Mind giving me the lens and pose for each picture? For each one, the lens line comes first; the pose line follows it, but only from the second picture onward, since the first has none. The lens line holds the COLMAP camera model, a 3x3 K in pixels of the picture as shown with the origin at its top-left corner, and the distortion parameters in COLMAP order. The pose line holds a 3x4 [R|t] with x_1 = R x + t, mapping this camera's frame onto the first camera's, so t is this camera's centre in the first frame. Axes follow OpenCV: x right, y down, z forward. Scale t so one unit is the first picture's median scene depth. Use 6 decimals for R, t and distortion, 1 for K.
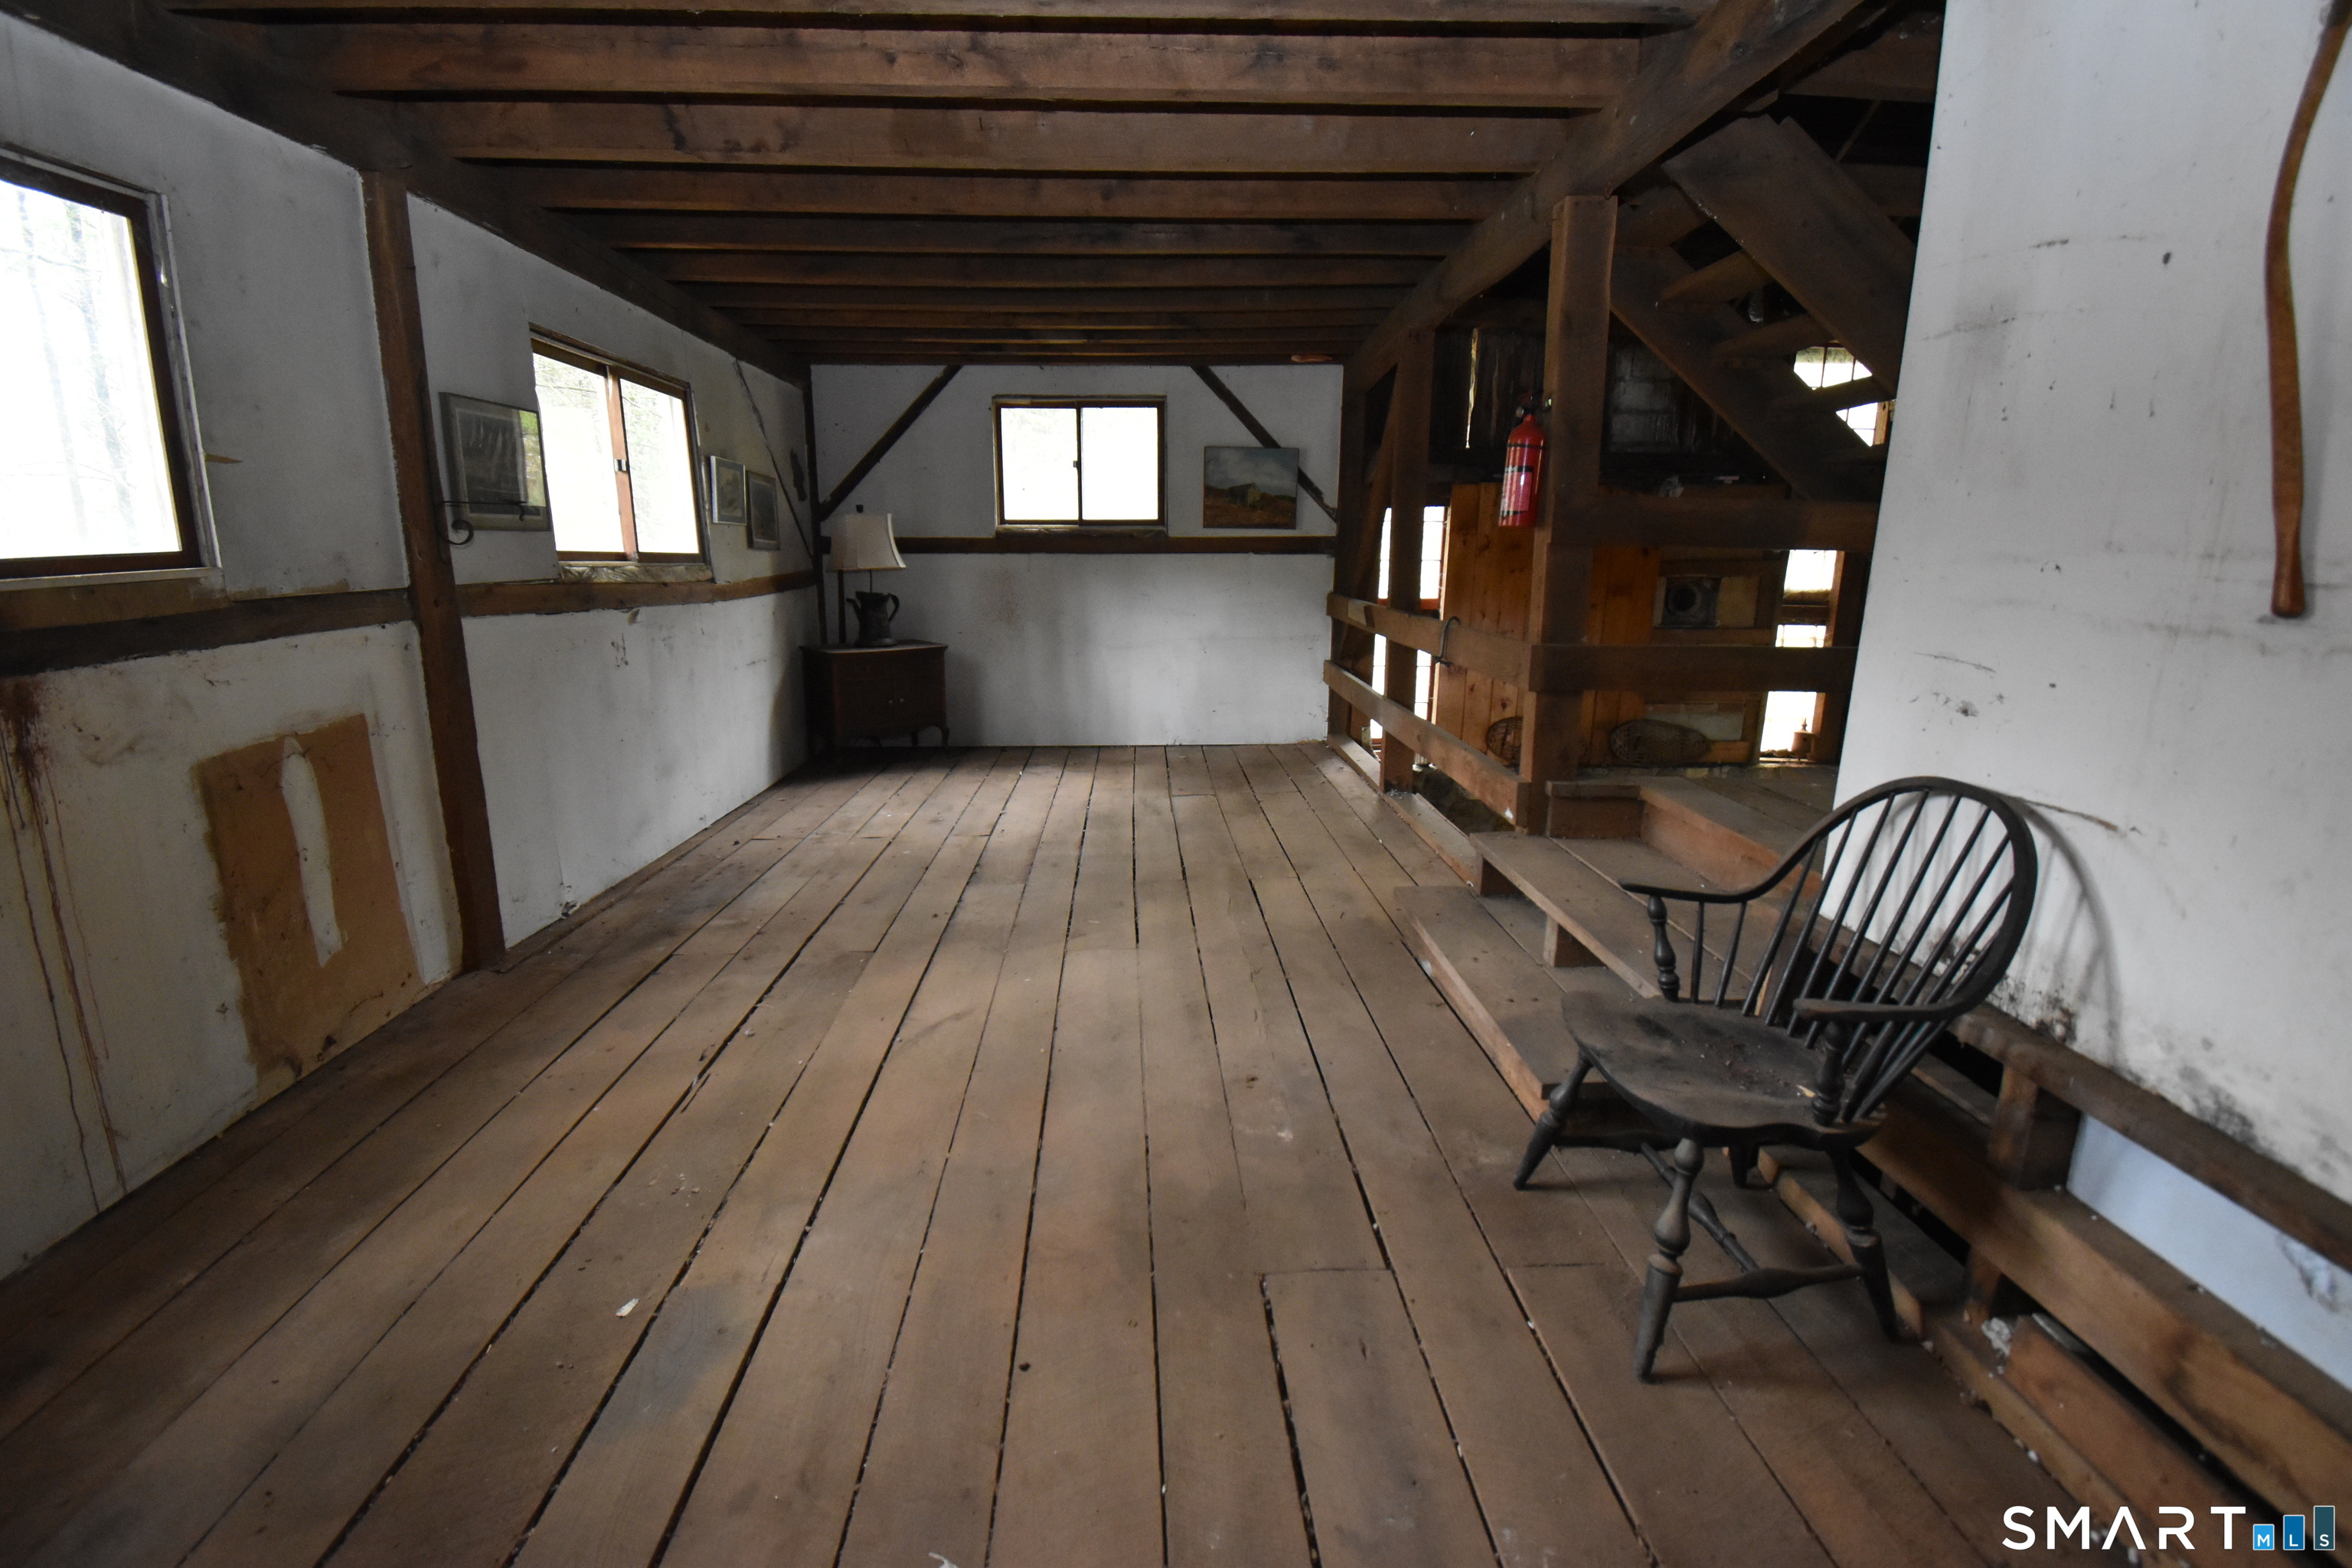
lens RADIAL K [[1074.6, 0, 1176.0], [0, 1074.6, 784.0], [0, 0, 1]] dist [0.000876, -0.000180]
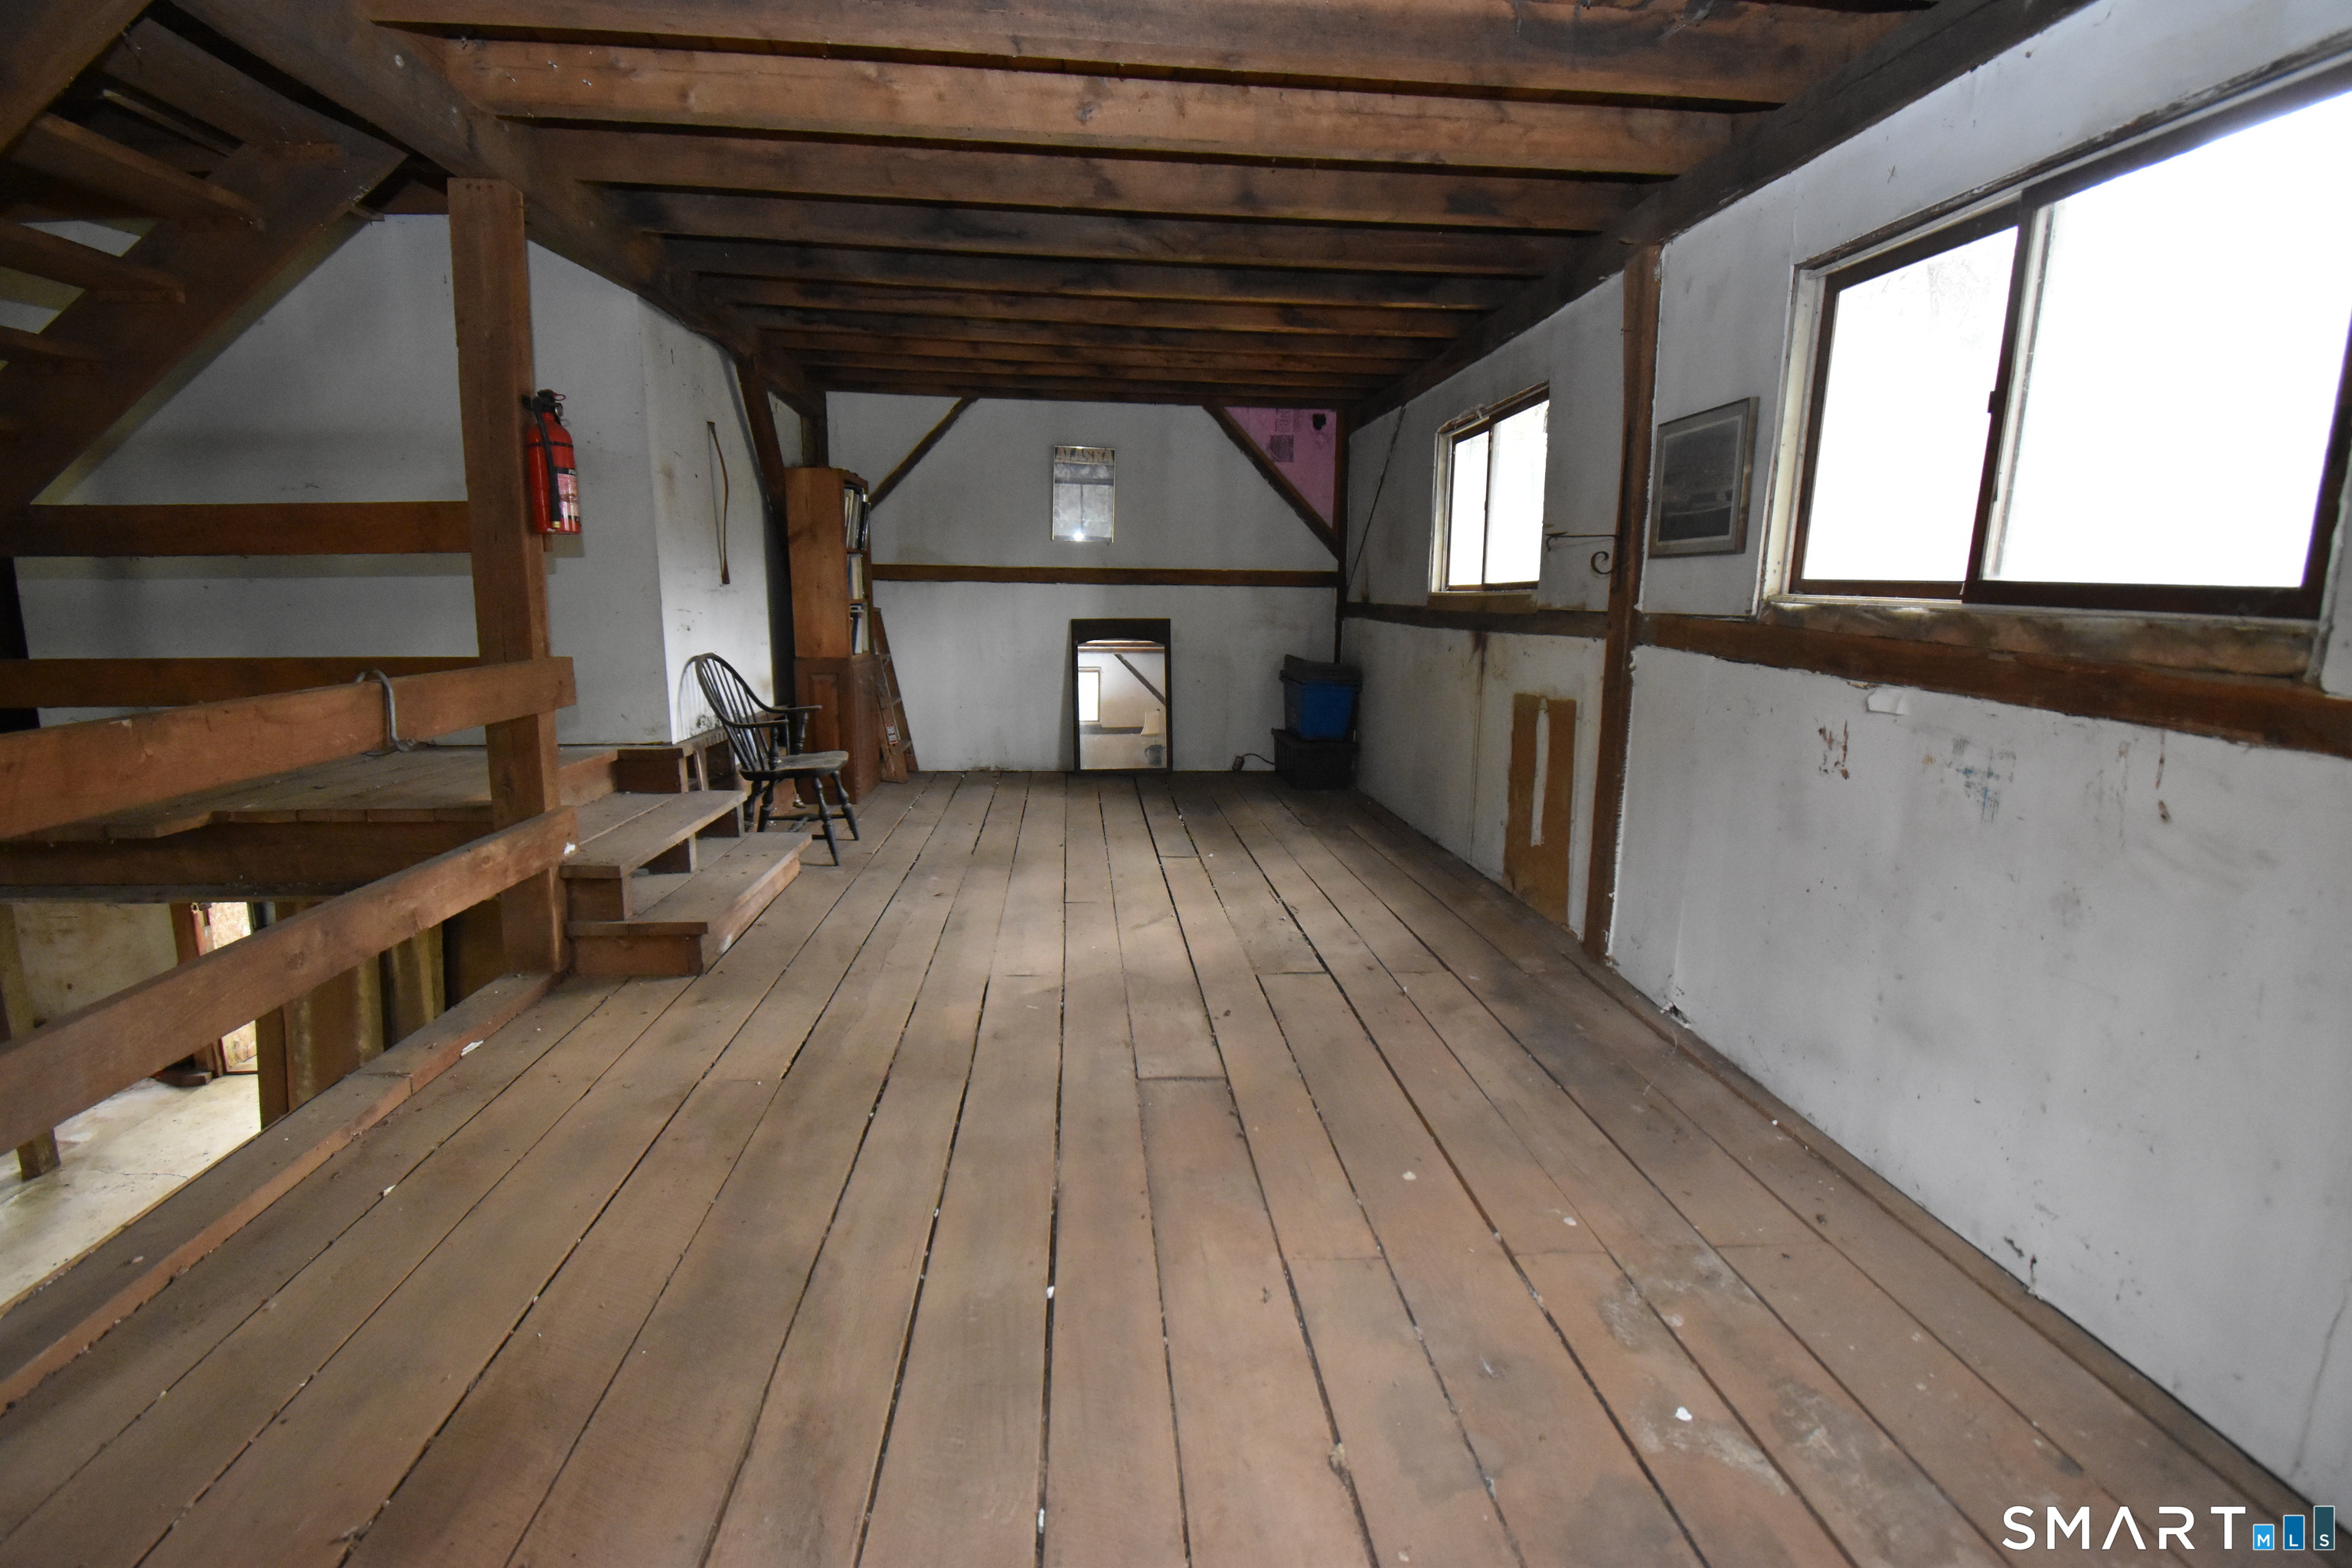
lens RADIAL K [[1074.6, 0, 1176.0], [0, 1074.6, 784.0], [0, 0, 1]] dist [0.000876, -0.000180]
pose [[-0.998867, -0.011711, -0.046135, -0.155798], [-0.028666, 0.921784, 0.386643, -0.381388], [0.037999, 0.387528, -0.921075, 1.812124]]
